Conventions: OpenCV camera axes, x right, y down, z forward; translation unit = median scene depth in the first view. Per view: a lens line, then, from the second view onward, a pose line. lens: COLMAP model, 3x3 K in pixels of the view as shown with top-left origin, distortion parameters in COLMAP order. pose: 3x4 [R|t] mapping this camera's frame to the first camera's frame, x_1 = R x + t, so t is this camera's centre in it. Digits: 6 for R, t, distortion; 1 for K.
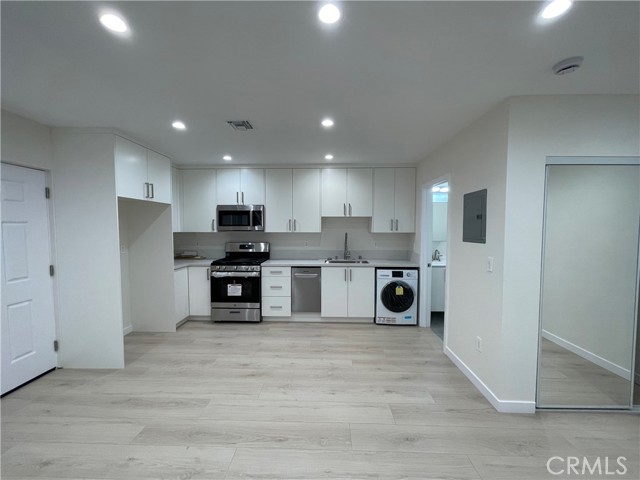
lens RADIAL K [[258.4, 0, 320.0], [0, 258.4, 240.0], [0, 0, 1]] dist [-0.000893, 0.000006]
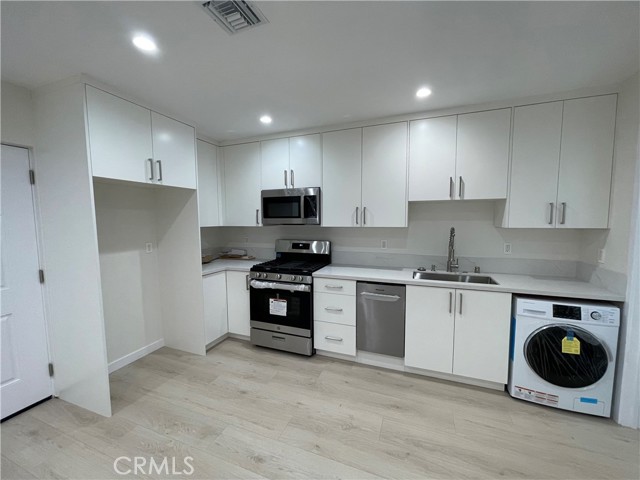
lens RADIAL K [[258.4, 0, 320.0], [0, 258.4, 240.0], [0, 0, 1]] dist [-0.000893, 0.000006]
pose [[0.942507, 0.019665, -0.333609, 0.014853], [-0.009317, 0.999425, 0.032591, -0.018038], [0.334058, -0.027608, 0.942148, 0.371099]]
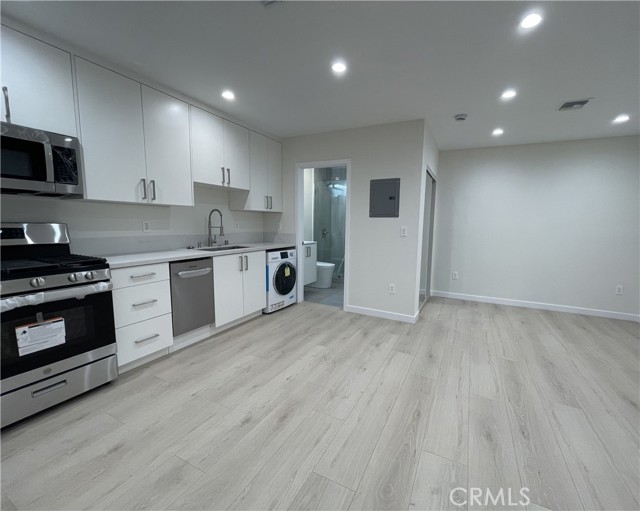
lens RADIAL K [[273.9, 0, 340.4], [0, 273.9, 255.7], [0, 0, 1]] dist [-0.000902, -0.000162]
pose [[0.404891, -0.105395, 0.908270, -0.524145], [0.025902, 0.994258, 0.103826, 0.035032], [-0.913998, -0.018512, 0.405296, 0.400289]]
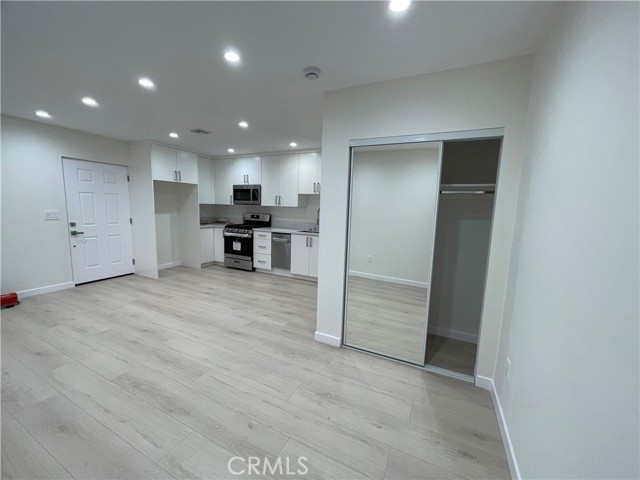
lens RADIAL K [[258.4, 0, 320.0], [0, 258.4, 240.0], [0, 0, 1]] dist [-0.000893, 0.000006]
pose [[0.909682, 0.078726, -0.407775, 0.656736], [-0.049886, 0.995473, 0.080900, 0.024912], [0.412298, -0.053251, 0.909492, -0.091291]]
